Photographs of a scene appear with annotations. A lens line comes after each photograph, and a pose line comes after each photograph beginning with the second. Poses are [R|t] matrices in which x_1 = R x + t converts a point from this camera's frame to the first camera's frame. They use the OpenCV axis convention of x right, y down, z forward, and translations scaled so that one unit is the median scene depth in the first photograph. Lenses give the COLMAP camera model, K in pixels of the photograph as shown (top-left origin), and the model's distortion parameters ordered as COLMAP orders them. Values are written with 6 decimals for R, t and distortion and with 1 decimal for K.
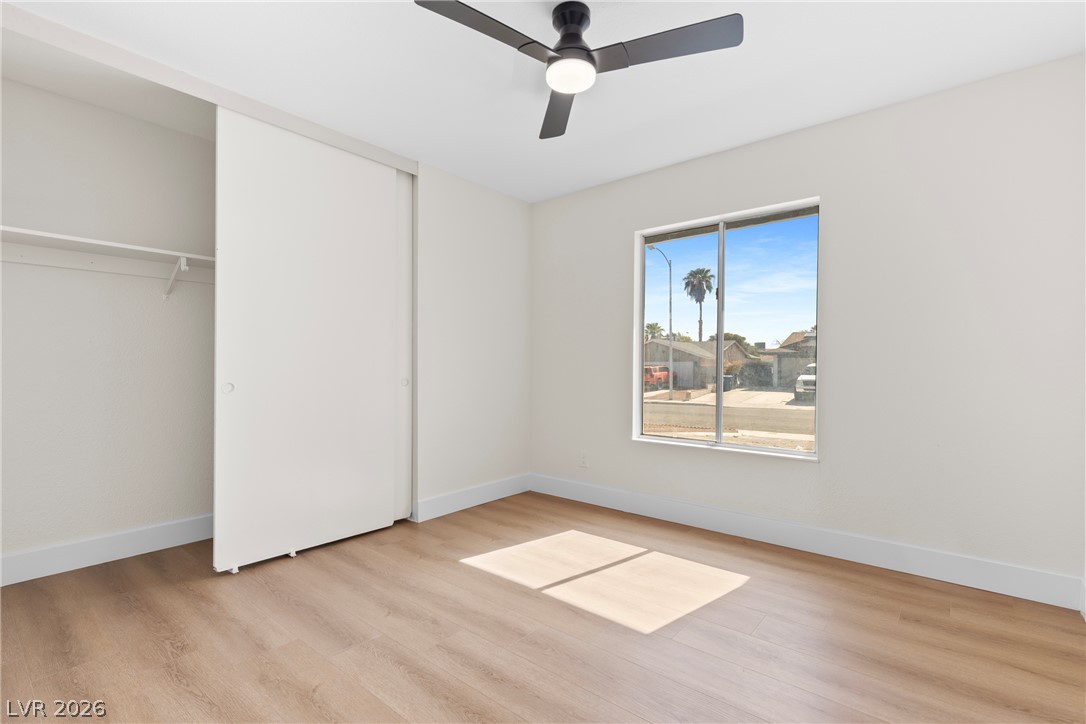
lens RADIAL K [[501.9, 0, 567.3], [0, 501.9, 364.4], [0, 0, 1]] dist [0.000858, 0.000381]
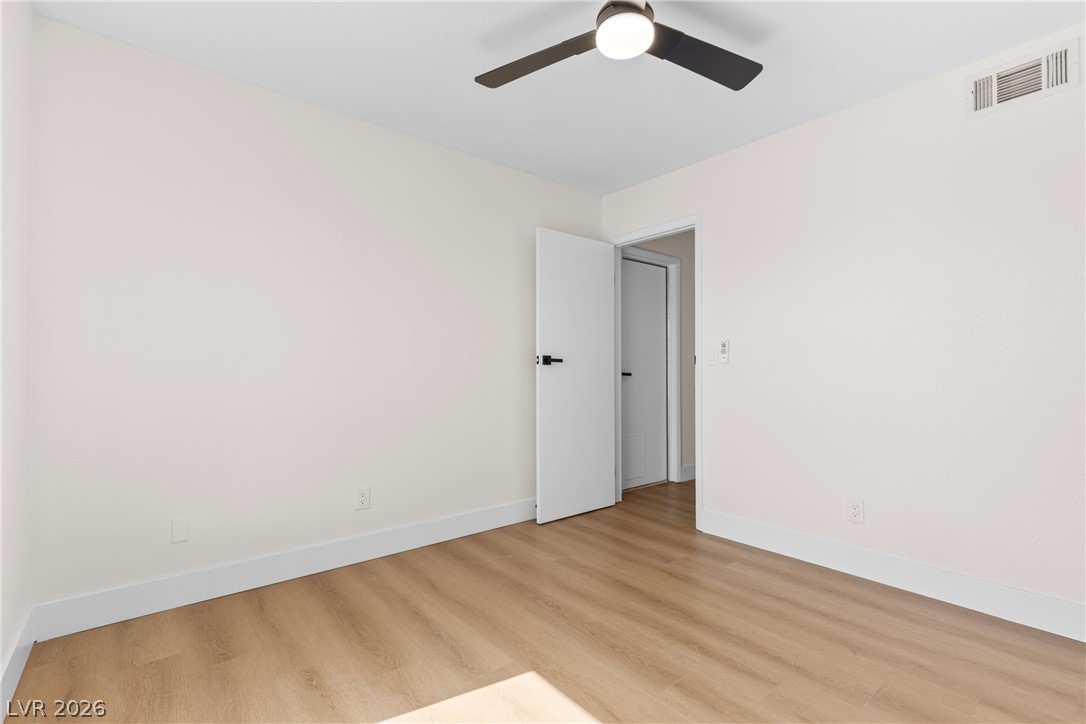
lens RADIAL K [[499.5, 0, 543.0], [0, 499.5, 362.0], [0, 0, 1]] dist [0.014225, 0.000650]
pose [[-0.971215, -0.002634, 0.238191, -0.055529], [-0.005274, 0.999932, -0.010444, 0.000622], [-0.238148, -0.011400, -0.971162, 1.548010]]
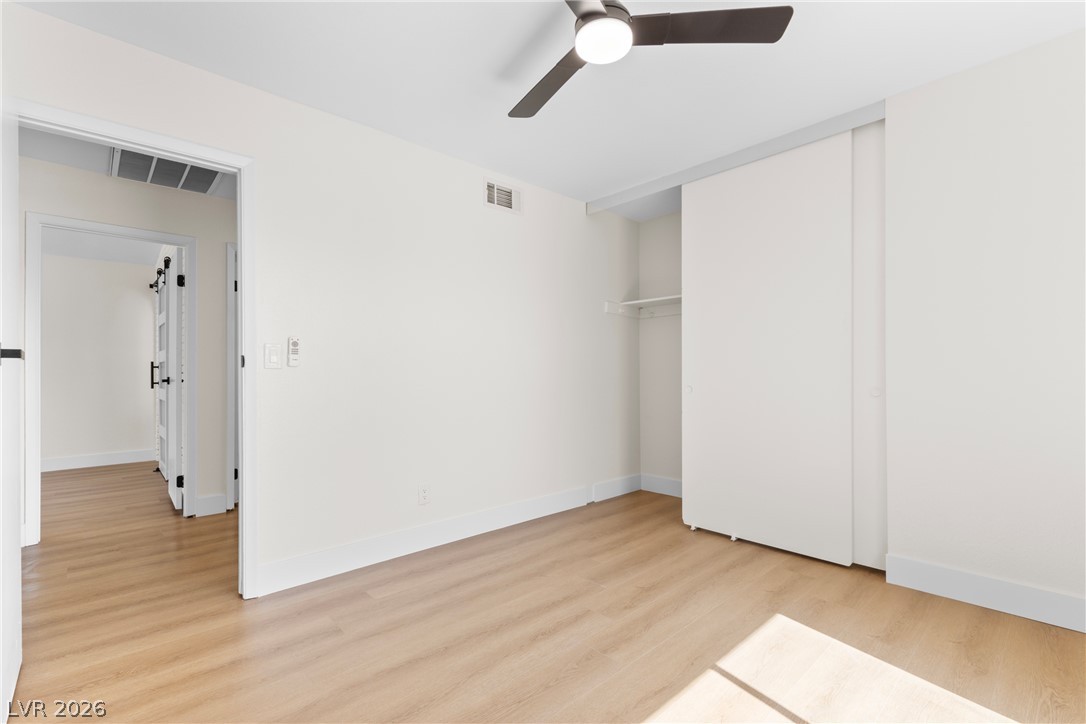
lens RADIAL K [[499.5, 0, 543.0], [0, 499.5, 362.0], [0, 0, 1]] dist [0.014225, 0.000650]
pose [[-0.166630, -0.029123, -0.985589, 0.727683], [0.006214, 0.999513, -0.030585, 0.013504], [0.986000, -0.011221, -0.166368, 0.860273]]
